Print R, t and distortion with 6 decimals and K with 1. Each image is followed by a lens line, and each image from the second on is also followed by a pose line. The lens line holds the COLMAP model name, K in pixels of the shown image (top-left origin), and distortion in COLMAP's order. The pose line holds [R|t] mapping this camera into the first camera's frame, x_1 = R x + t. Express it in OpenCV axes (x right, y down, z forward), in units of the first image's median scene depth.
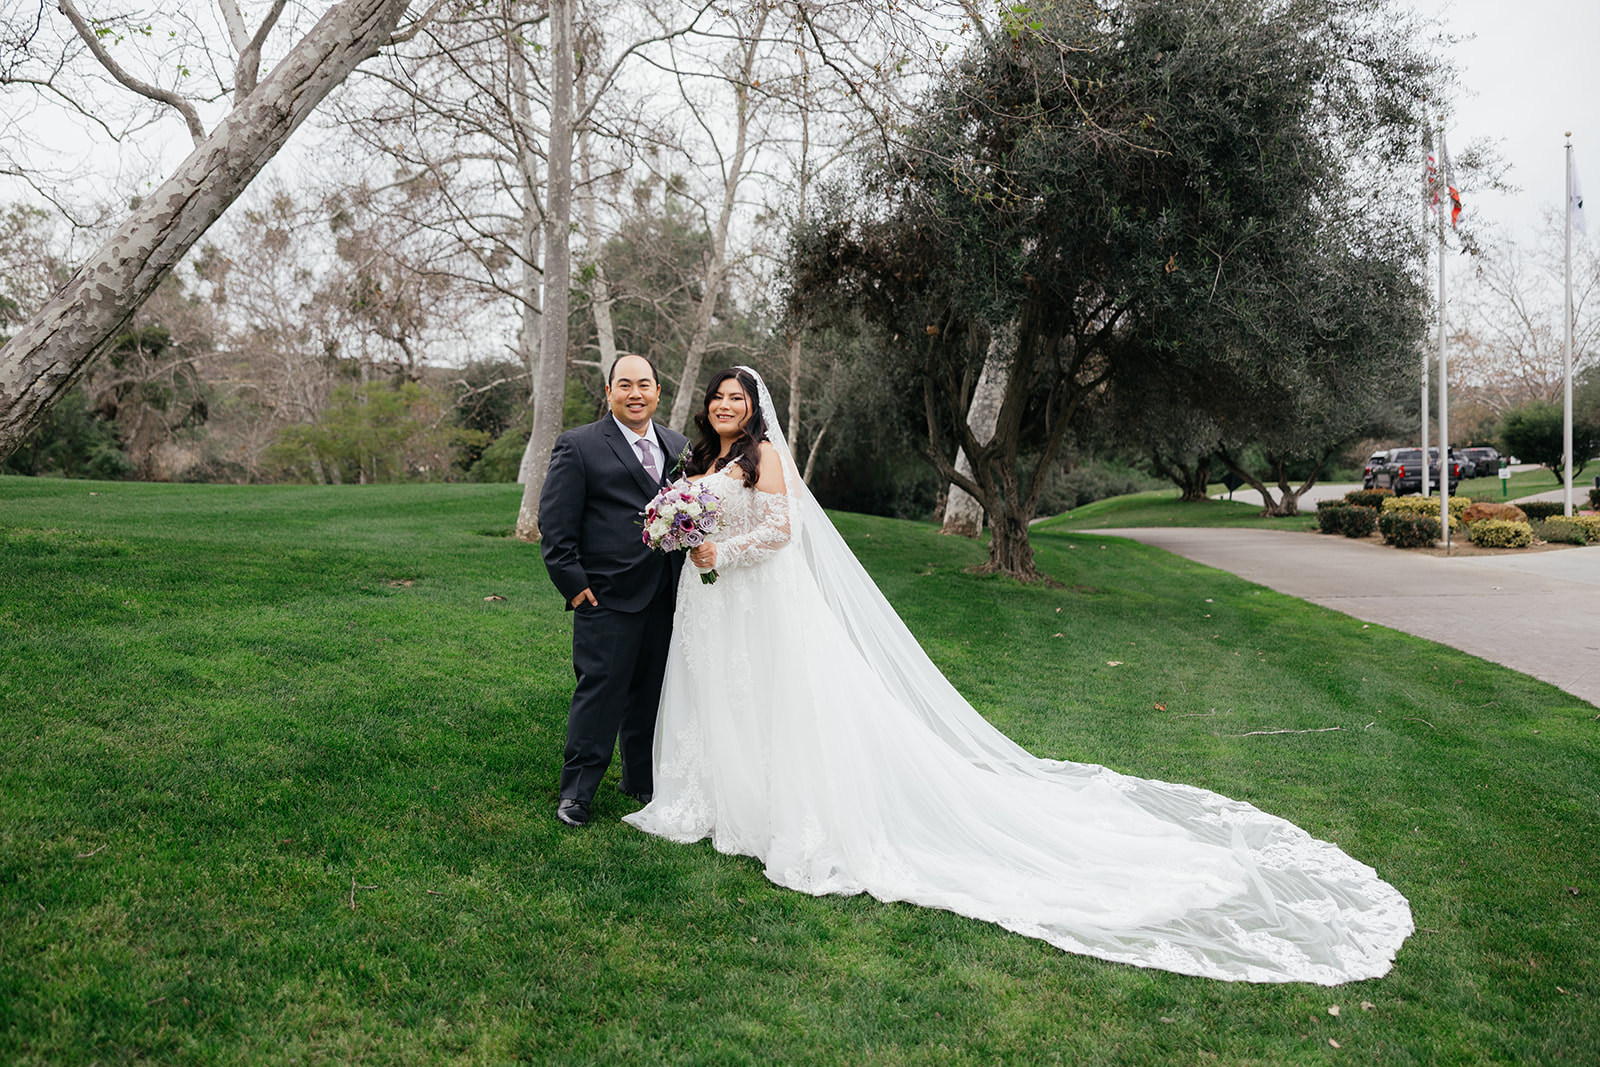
lens RADIAL K [[1340.4, 0, 800.0], [0, 1340.4, 533.5], [0, 0, 1]] dist [0.011141, 0.003926]
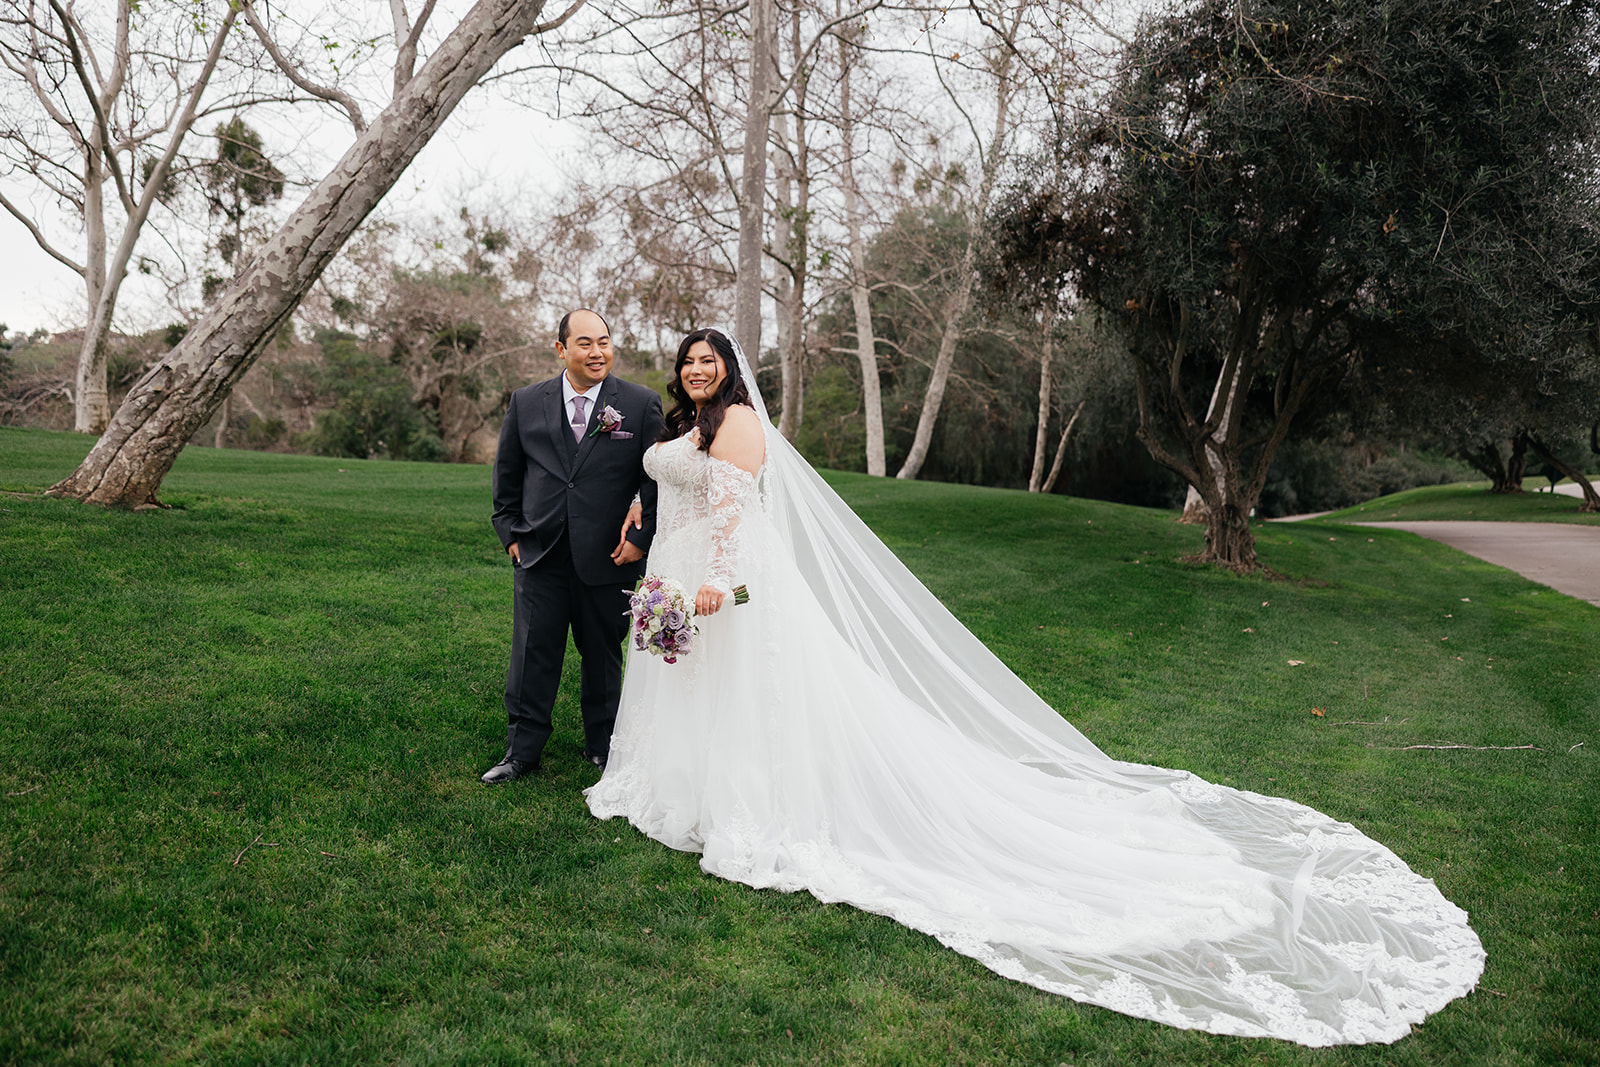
lens RADIAL K [[1309.4, 0, 800.0], [0, 1309.4, 533.5], [0, 0, 1]] dist [0.007526, 0.002763]
pose [[0.971868, 0.019096, -0.234750, 0.142104], [-0.017064, 0.999797, 0.010683, 0.006742], [0.234906, -0.006377, 0.971997, 0.069169]]
